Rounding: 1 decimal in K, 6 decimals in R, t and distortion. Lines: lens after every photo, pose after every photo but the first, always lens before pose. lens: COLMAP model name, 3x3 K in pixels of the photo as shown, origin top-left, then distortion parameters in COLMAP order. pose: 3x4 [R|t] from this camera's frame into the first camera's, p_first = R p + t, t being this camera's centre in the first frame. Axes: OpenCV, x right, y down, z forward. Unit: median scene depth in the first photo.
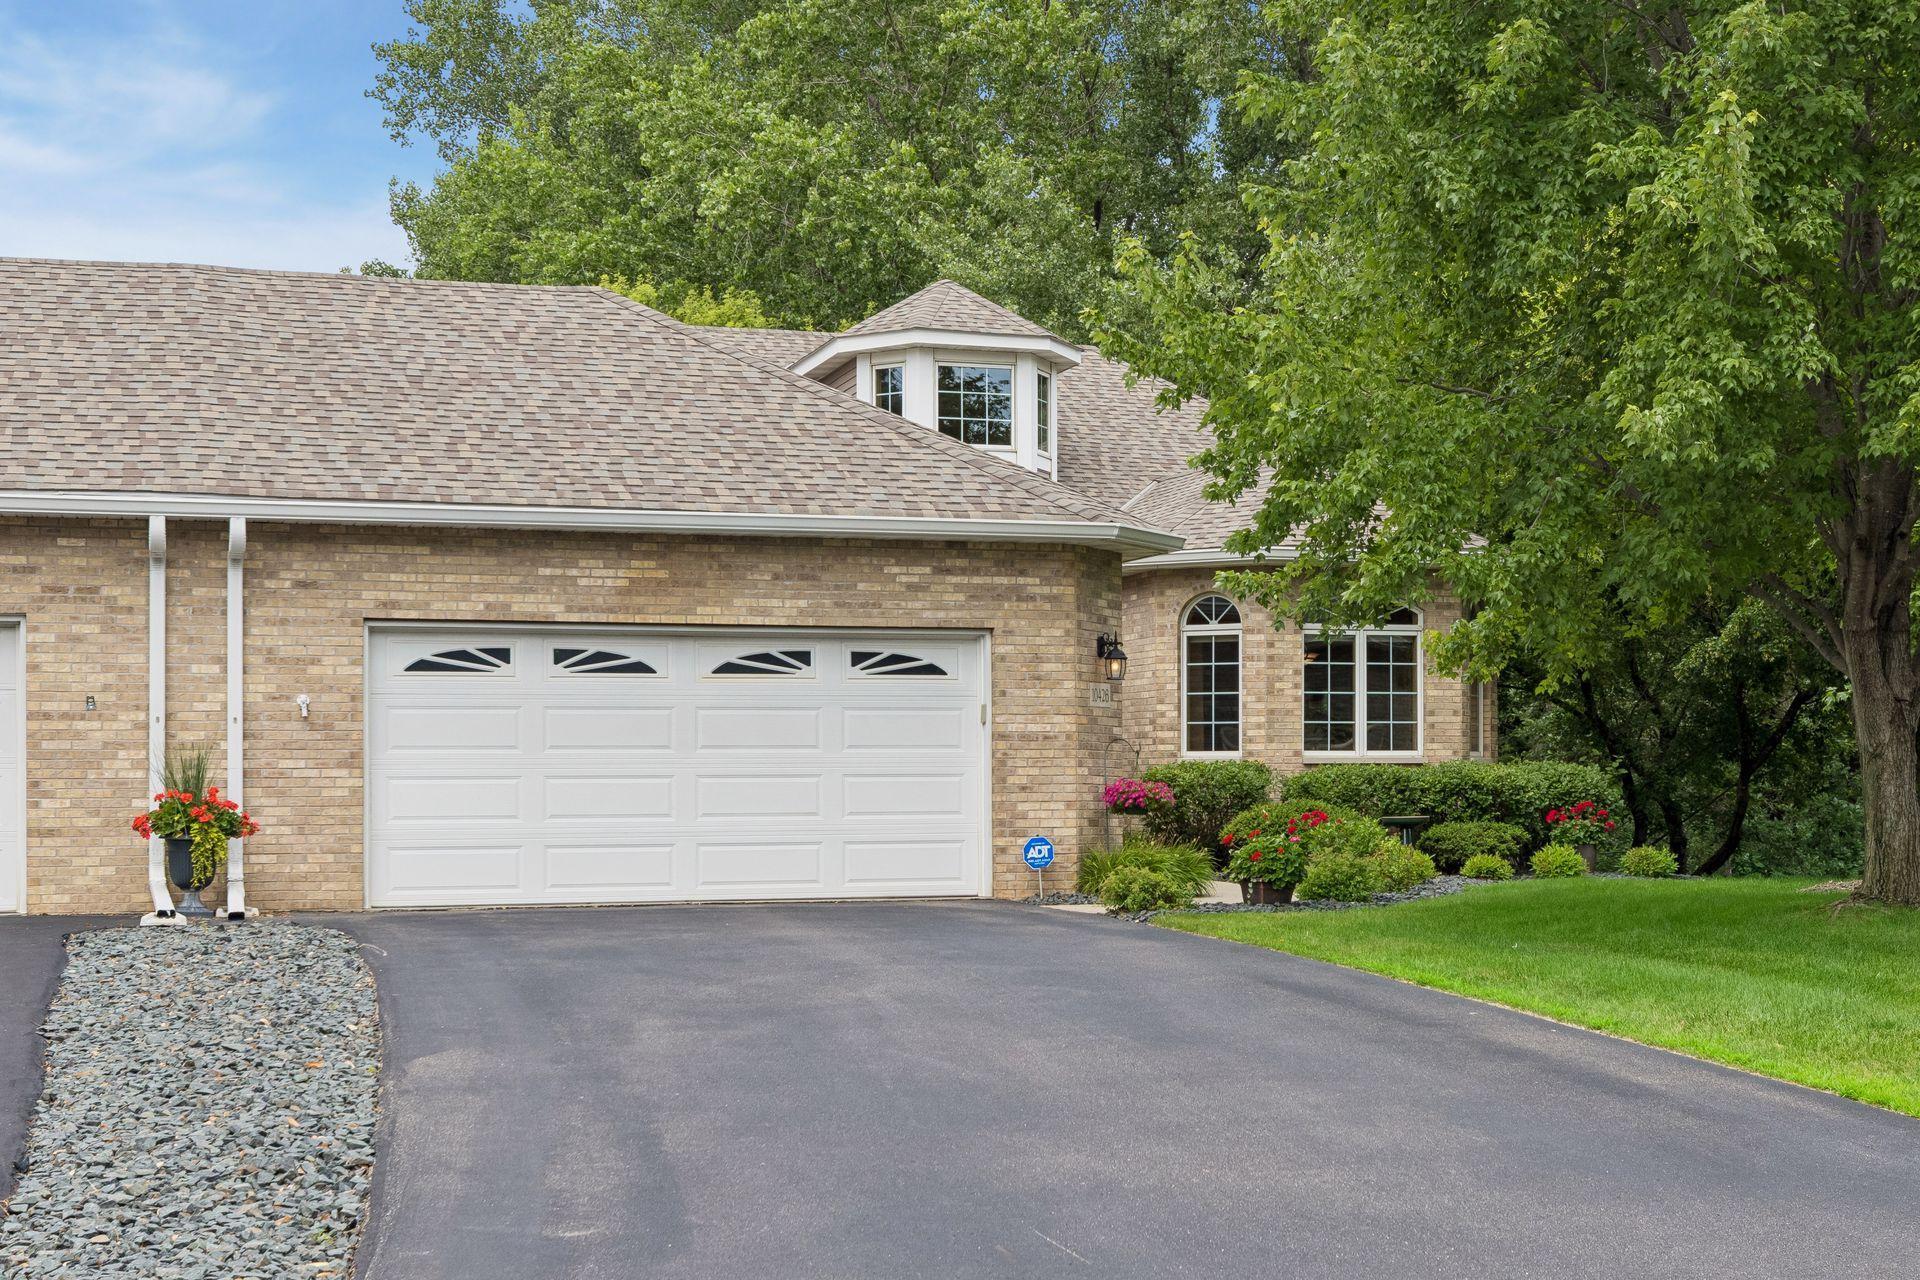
lens RADIAL K [[3177.0, 0, 959.8], [0, 3177.0, 642.1], [0, 0, 1]] dist [-0.022463, 0.000000]
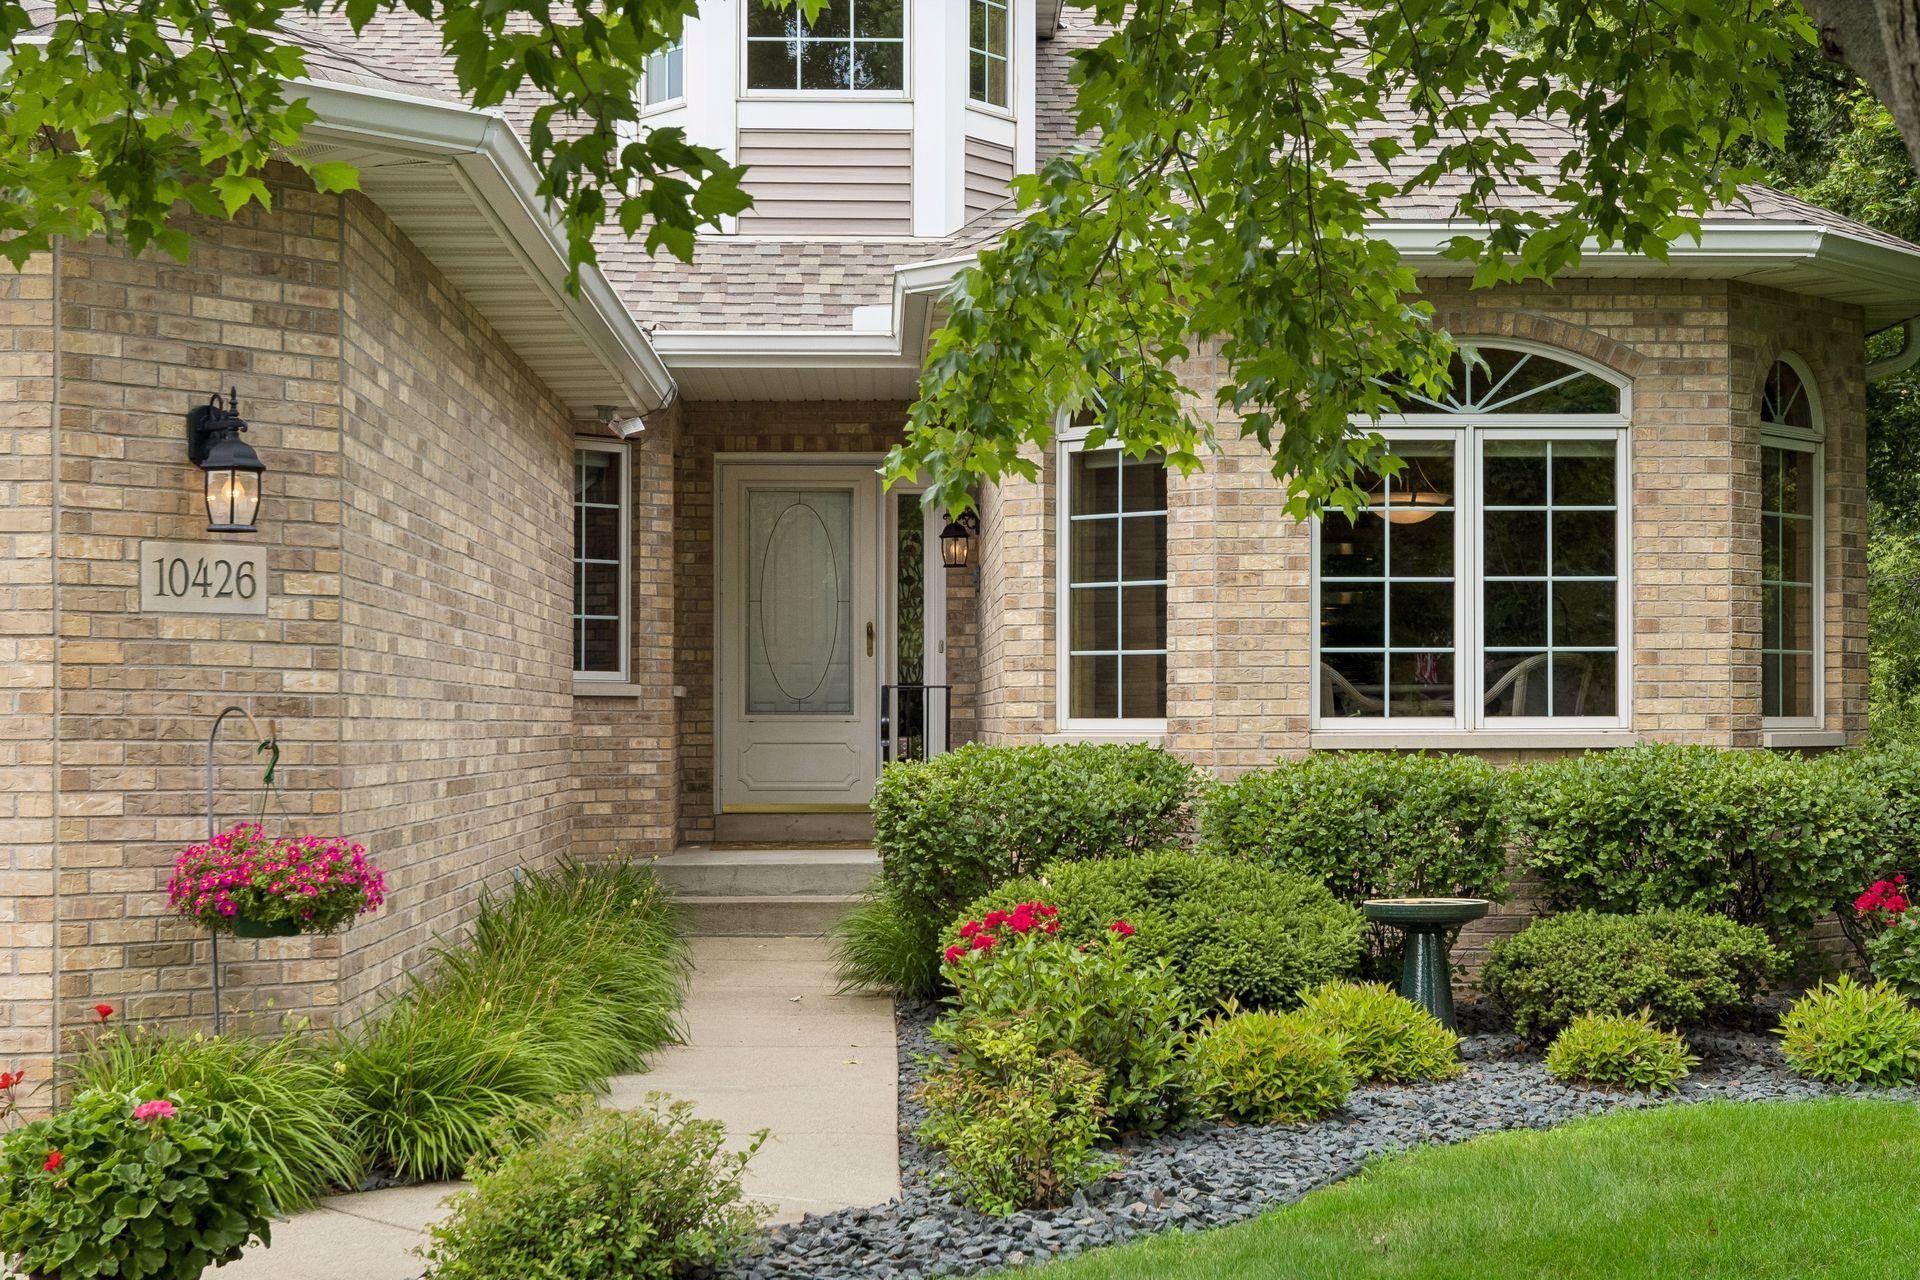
lens RADIAL K [[3177.0, 0, 960.3], [0, 3177.0, 639.5], [0, 0, 1]] dist [-0.022463, 0.000000]
pose [[0.956718, -0.006378, -0.290948, 0.183667], [0.013046, 0.999695, 0.020984, 0.014331], [0.290725, -0.023871, 0.956509, 0.582129]]
